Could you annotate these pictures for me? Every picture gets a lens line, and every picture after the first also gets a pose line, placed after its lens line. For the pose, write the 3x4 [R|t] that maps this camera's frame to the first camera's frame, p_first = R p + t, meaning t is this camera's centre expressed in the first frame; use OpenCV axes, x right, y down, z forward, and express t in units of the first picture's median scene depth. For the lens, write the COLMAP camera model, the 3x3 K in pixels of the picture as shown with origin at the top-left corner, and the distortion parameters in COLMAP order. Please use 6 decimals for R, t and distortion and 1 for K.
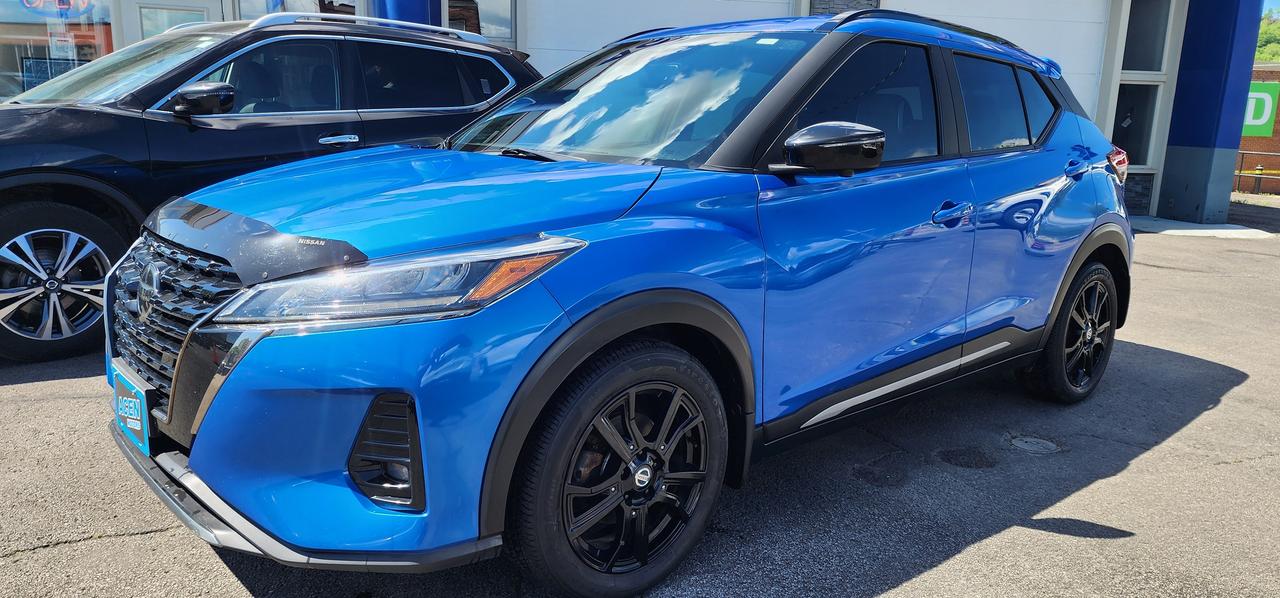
lens RADIAL K [[874.7, 0, 641.3], [0, 874.7, 272.6], [0, 0, 1]] dist [0.113588, -0.147394]
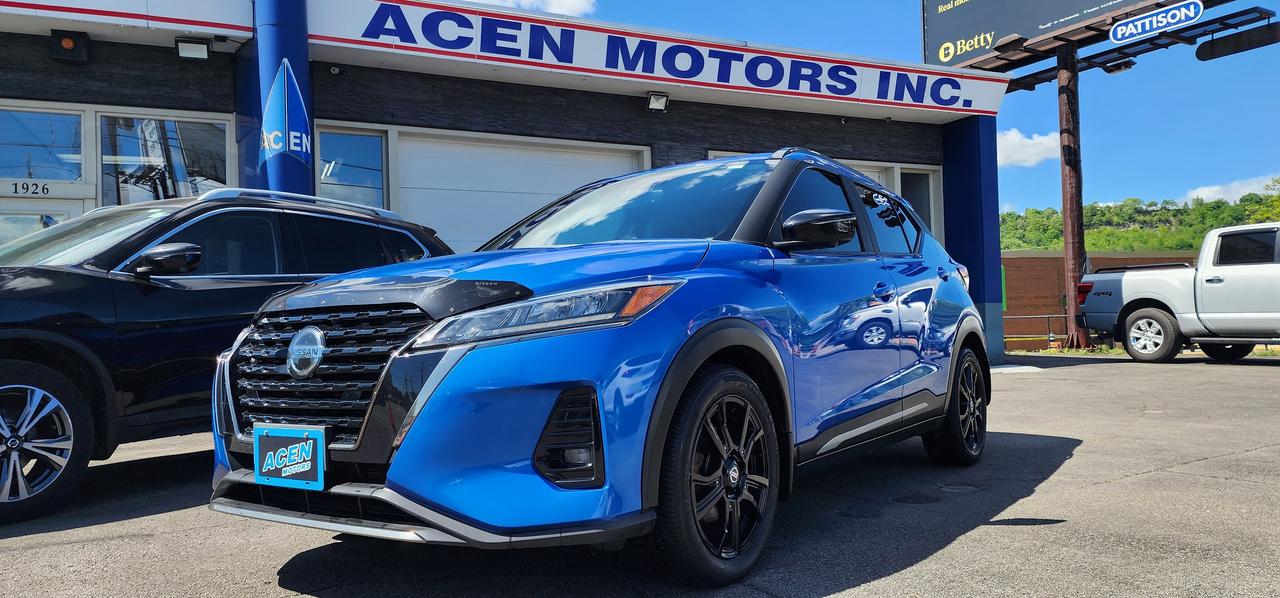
lens RADIAL K [[874.7, 0, 641.3], [0, 874.7, 272.6], [0, 0, 1]] dist [0.113588, -0.147394]
pose [[0.971334, -0.042100, 0.233960, -0.282841], [0.097702, 0.967927, -0.231456, 0.163823], [-0.216712, 0.247680, 0.944294, -0.141024]]
